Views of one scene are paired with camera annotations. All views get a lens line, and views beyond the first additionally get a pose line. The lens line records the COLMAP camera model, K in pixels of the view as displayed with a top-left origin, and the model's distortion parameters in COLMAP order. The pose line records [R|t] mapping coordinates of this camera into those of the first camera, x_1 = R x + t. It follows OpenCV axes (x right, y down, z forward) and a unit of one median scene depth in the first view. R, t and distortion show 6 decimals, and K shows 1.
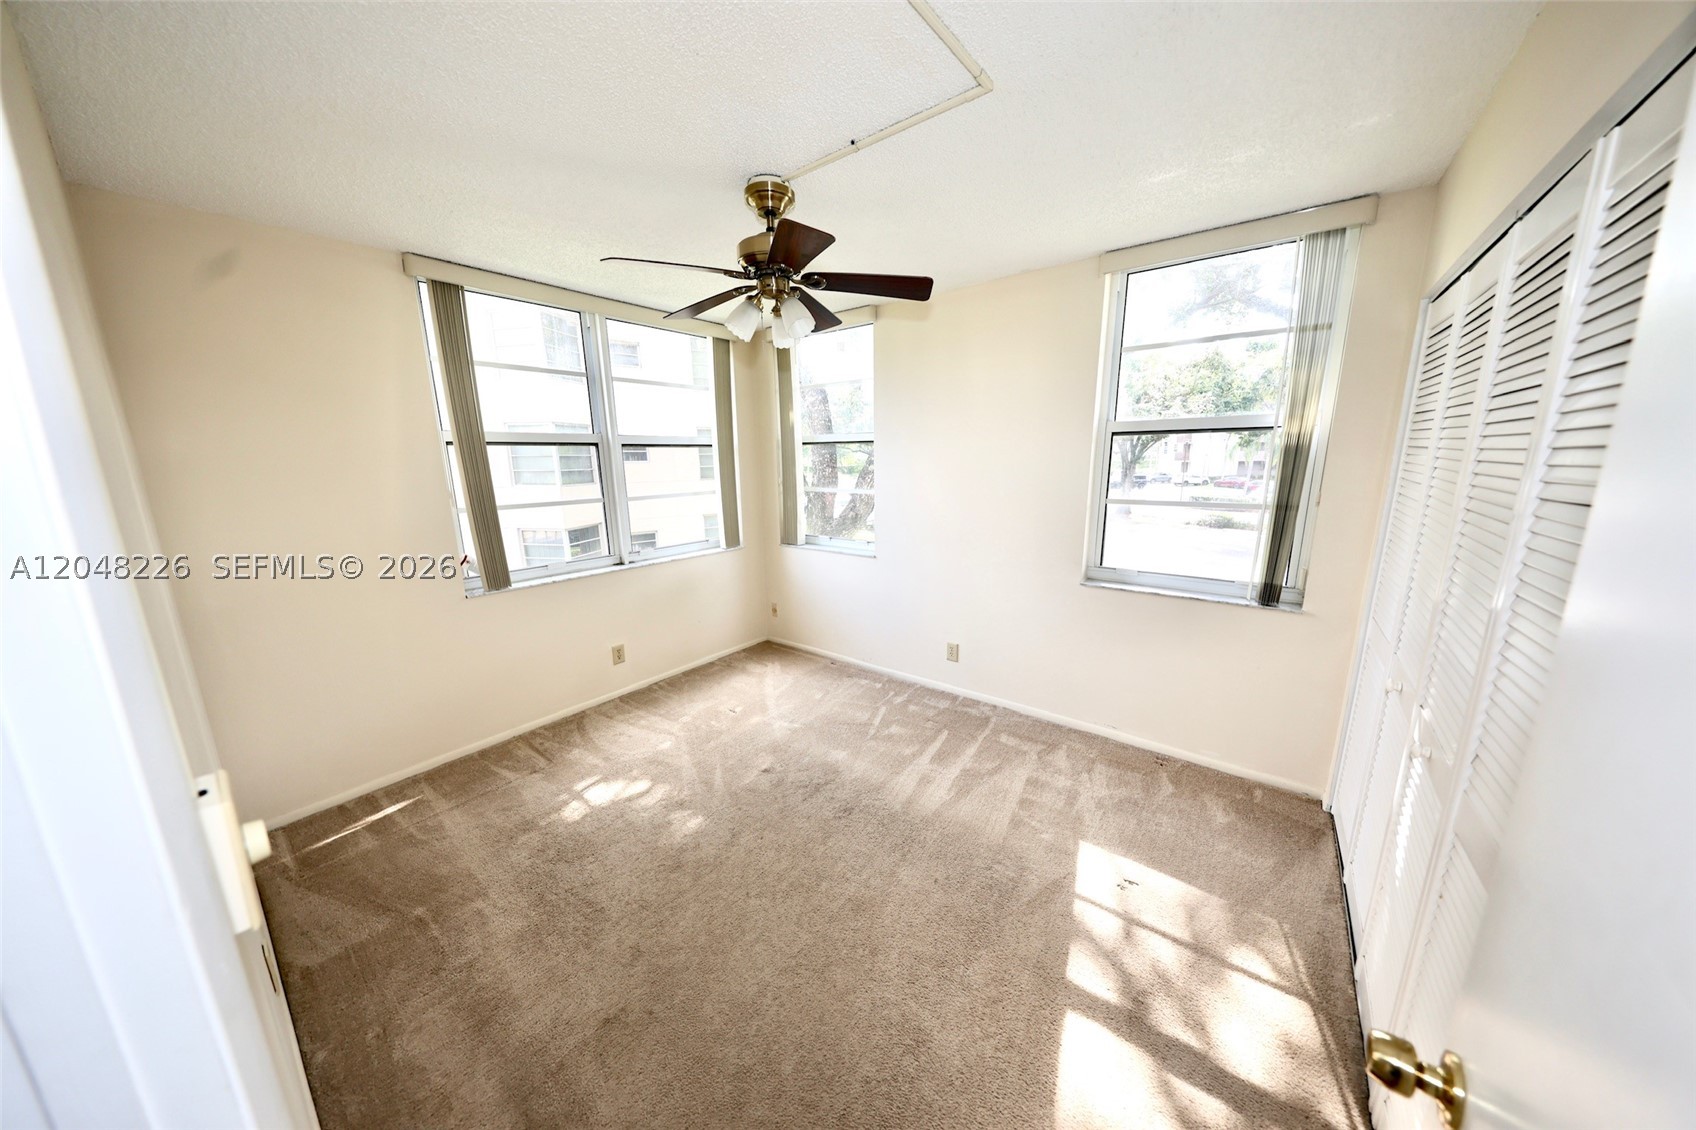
lens RADIAL K [[533.1, 0, 850.0], [0, 533.1, 569.1], [0, 0, 1]] dist [0.011539, -0.007051]
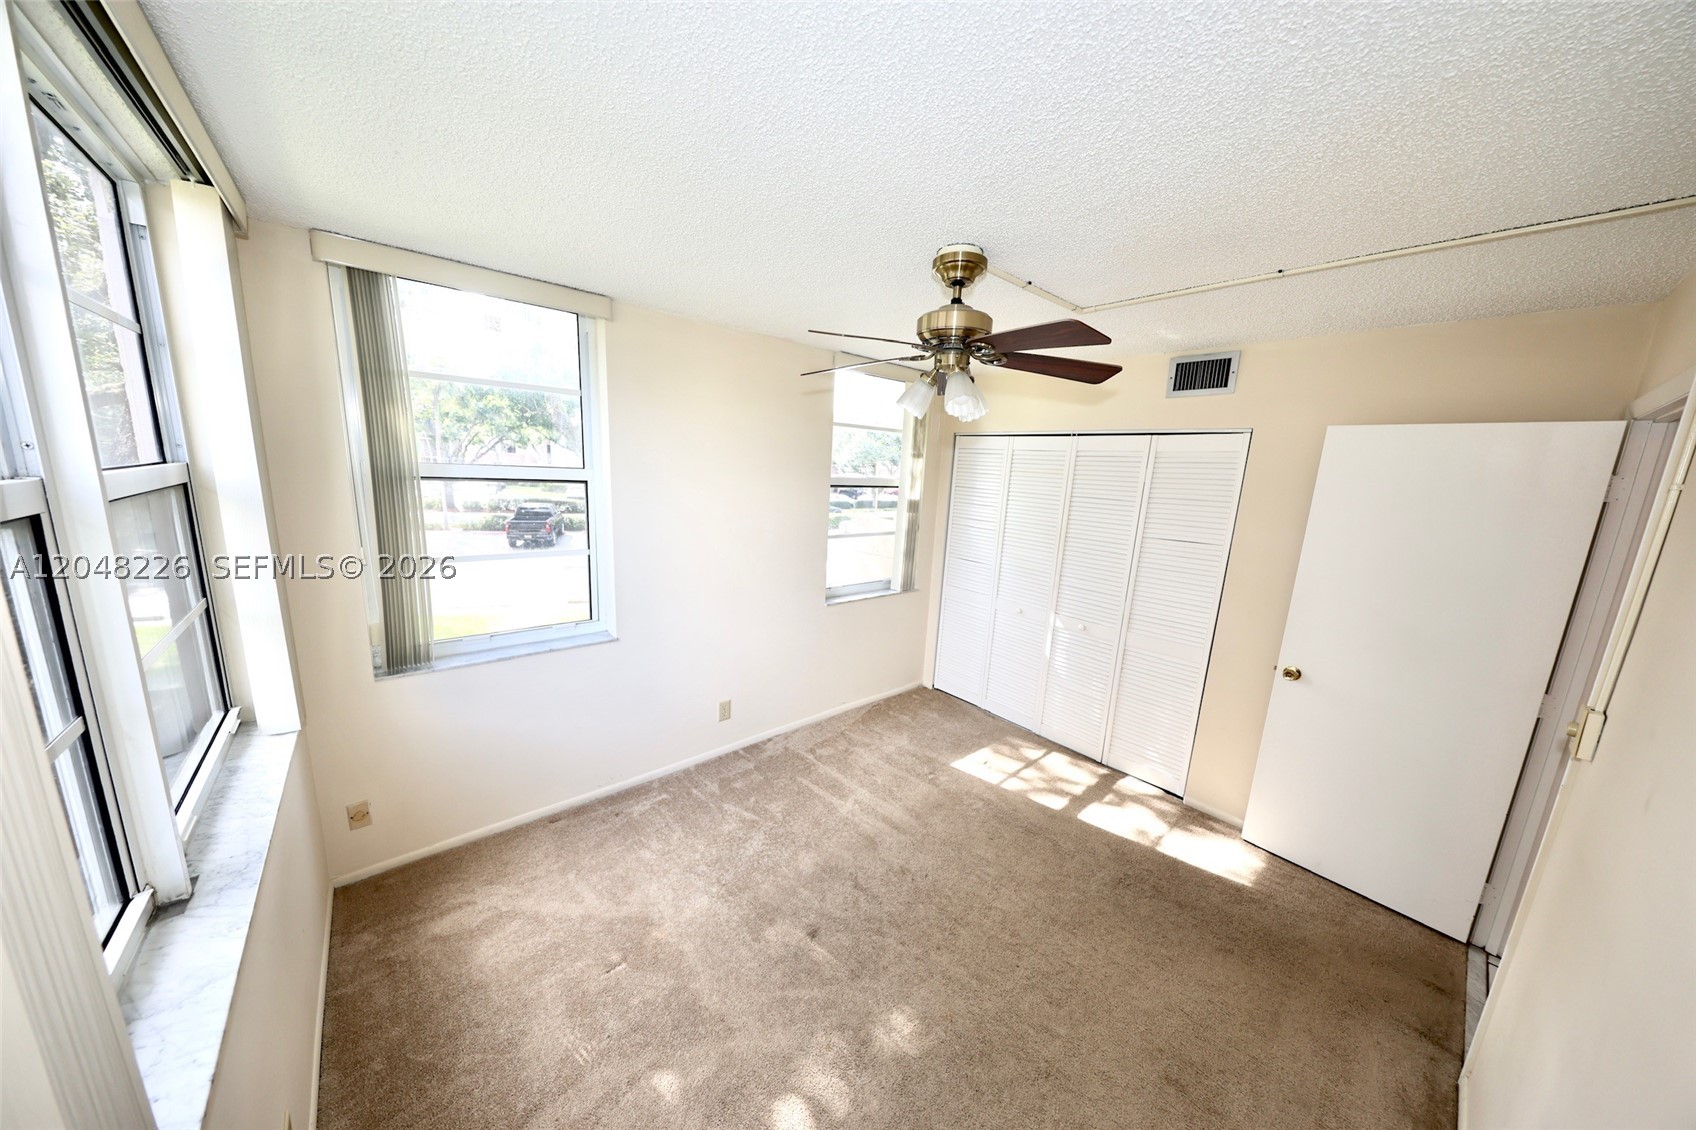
lens RADIAL K [[533.1, 0, 850.0], [0, 533.1, 569.1], [0, 0, 1]] dist [0.011539, -0.007051]
pose [[0.183619, -0.171138, 0.967985, -0.835119], [0.140536, 0.979183, 0.146459, -0.255470], [-0.972900, 0.109144, 0.203848, 0.754725]]
